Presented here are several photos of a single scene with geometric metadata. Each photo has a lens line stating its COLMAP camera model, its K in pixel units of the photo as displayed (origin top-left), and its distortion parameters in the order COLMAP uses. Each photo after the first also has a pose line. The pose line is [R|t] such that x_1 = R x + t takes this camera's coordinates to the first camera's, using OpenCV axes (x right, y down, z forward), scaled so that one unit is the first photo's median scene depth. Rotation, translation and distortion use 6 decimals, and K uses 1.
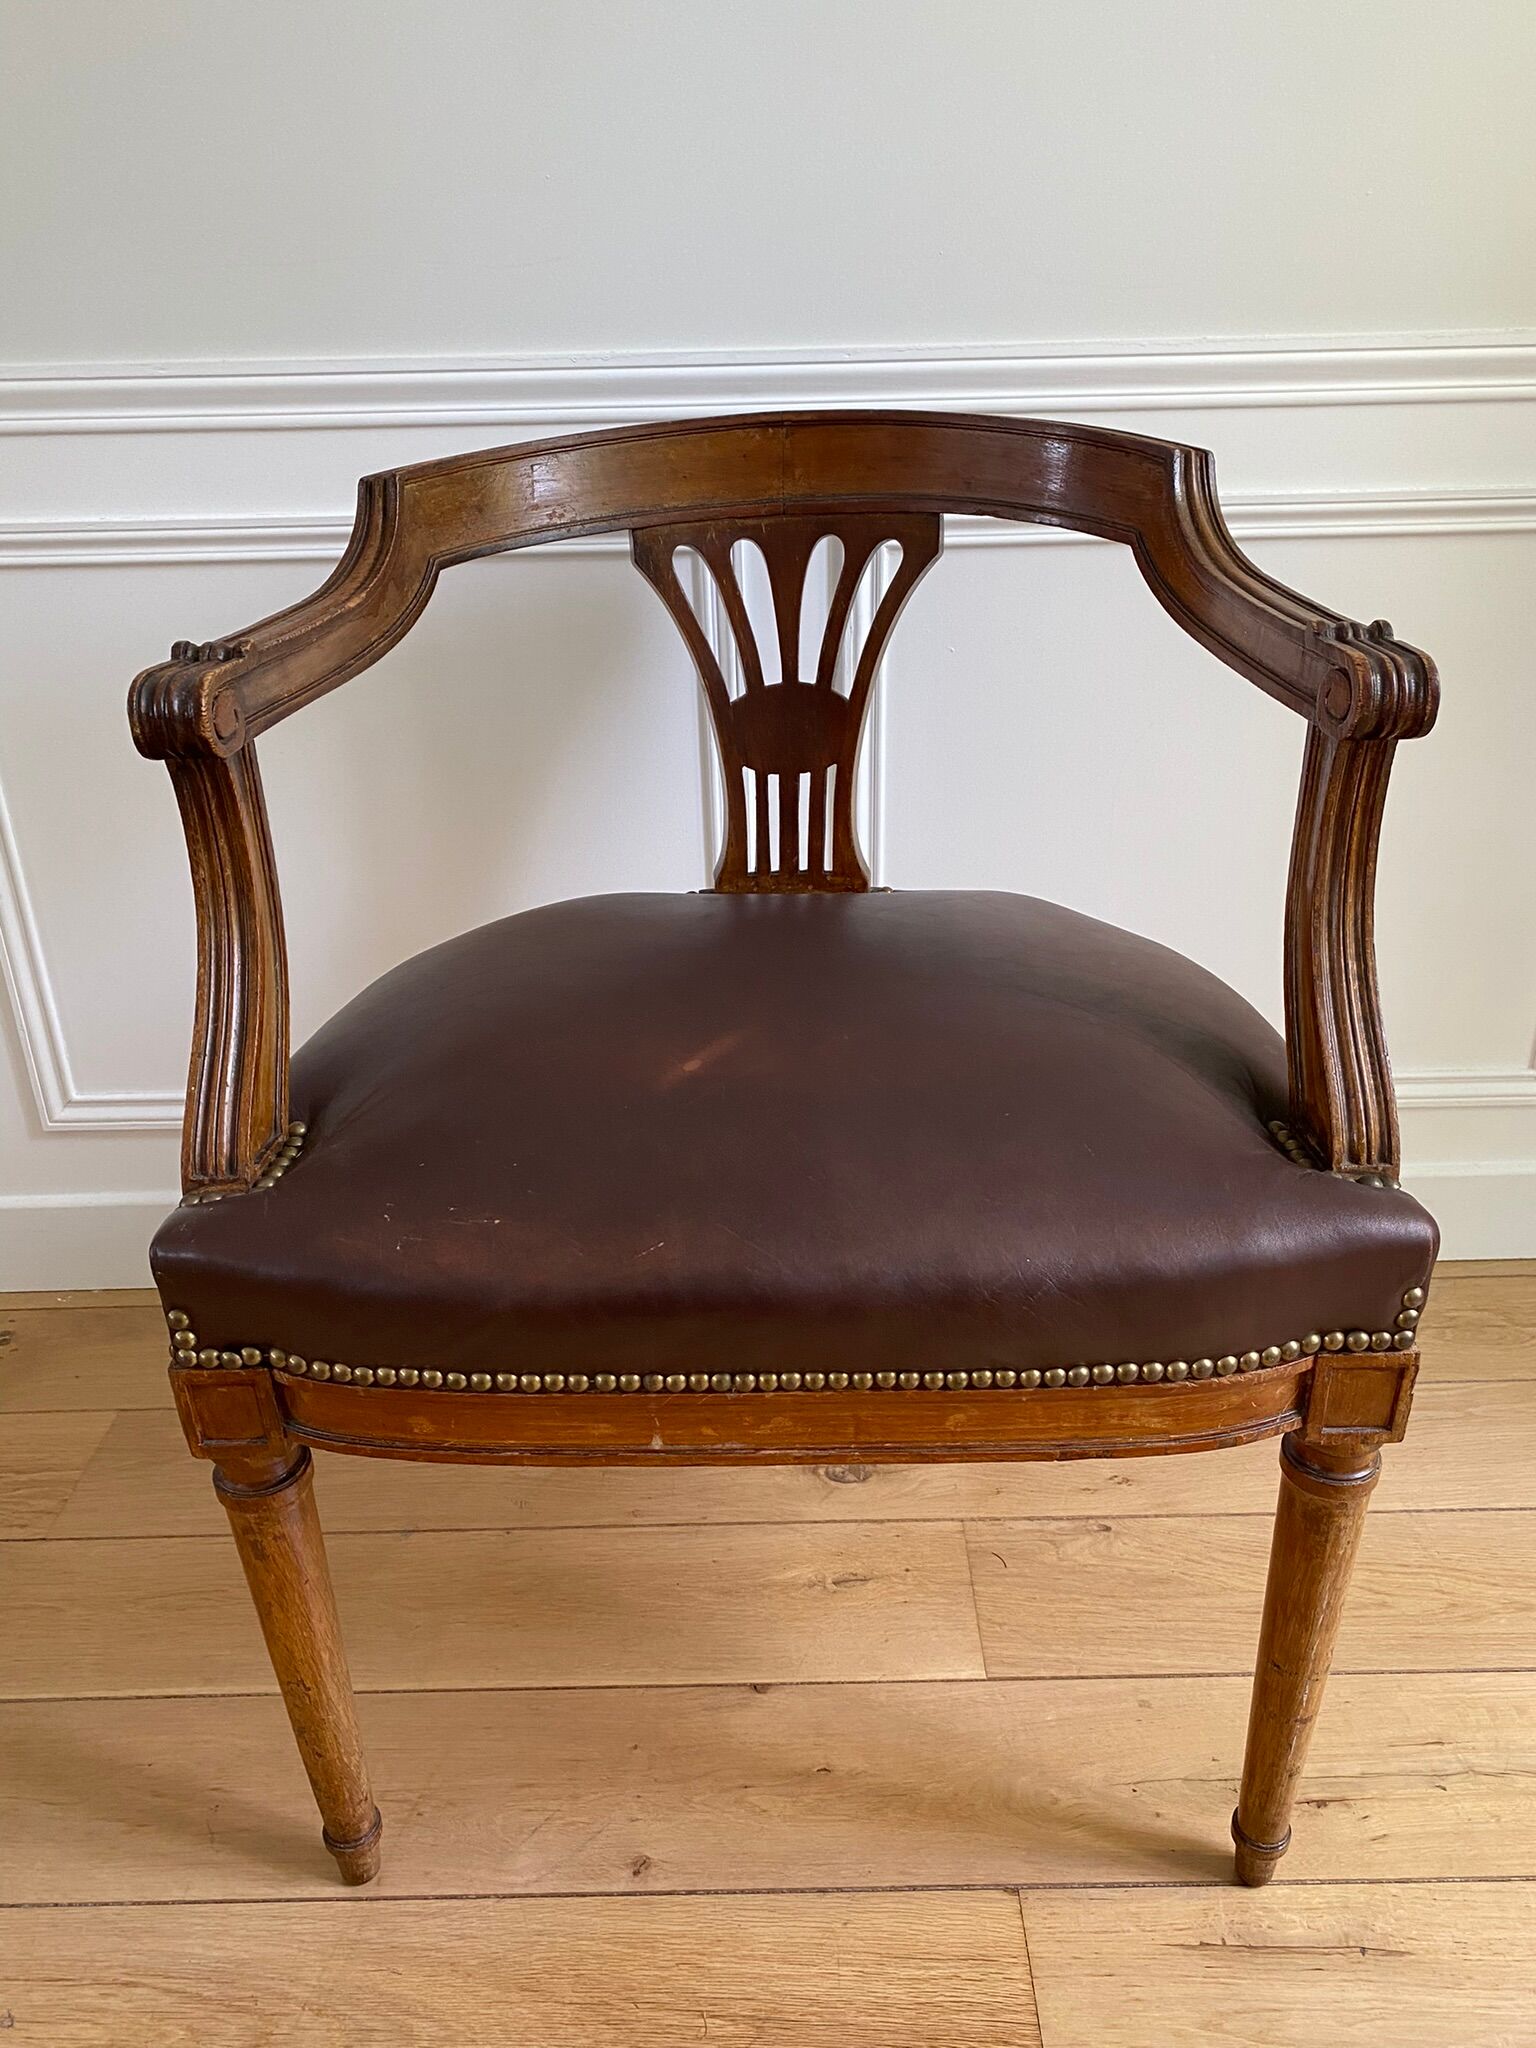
lens RADIAL K [[1565.4, 0, 777.9], [0, 1565.4, 979.7], [0, 0, 1]] dist [0.001150, -0.001257]
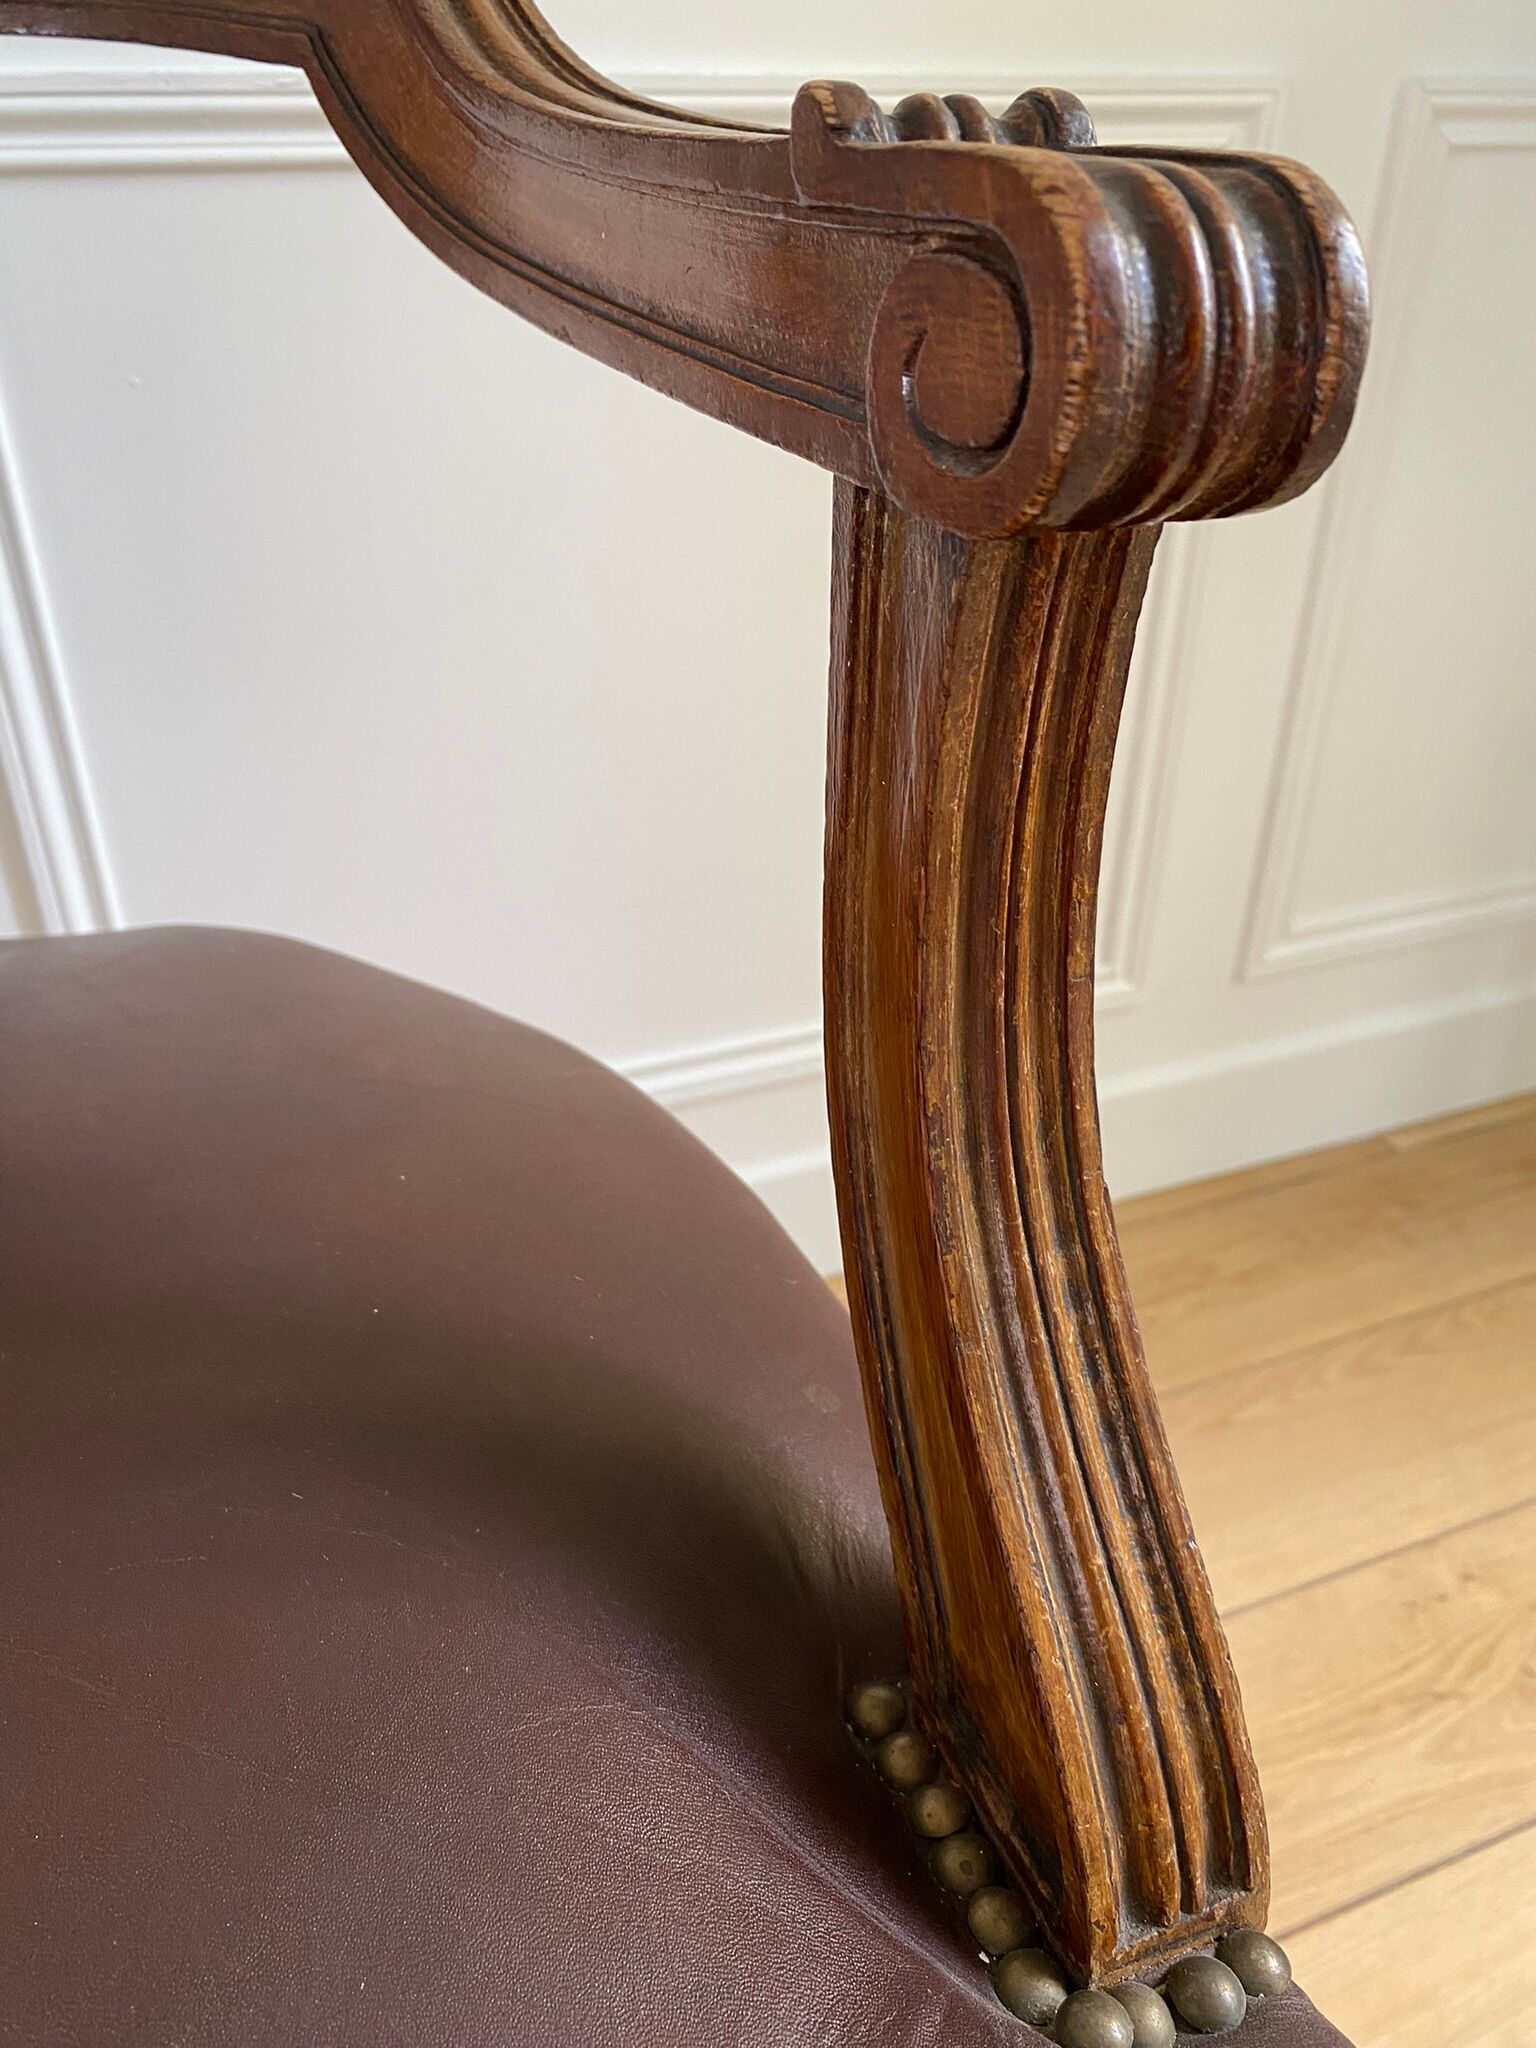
lens RADIAL K [[1565.7, 0, 754.9], [0, 1565.7, 994.9], [0, 0, 1]] dist [0.002164, -0.001369]
pose [[0.941176, -0.161432, 0.296862, 0.228286], [0.124631, 0.982405, 0.139093, -0.116561], [-0.314093, -0.093913, 0.944736, 0.736824]]
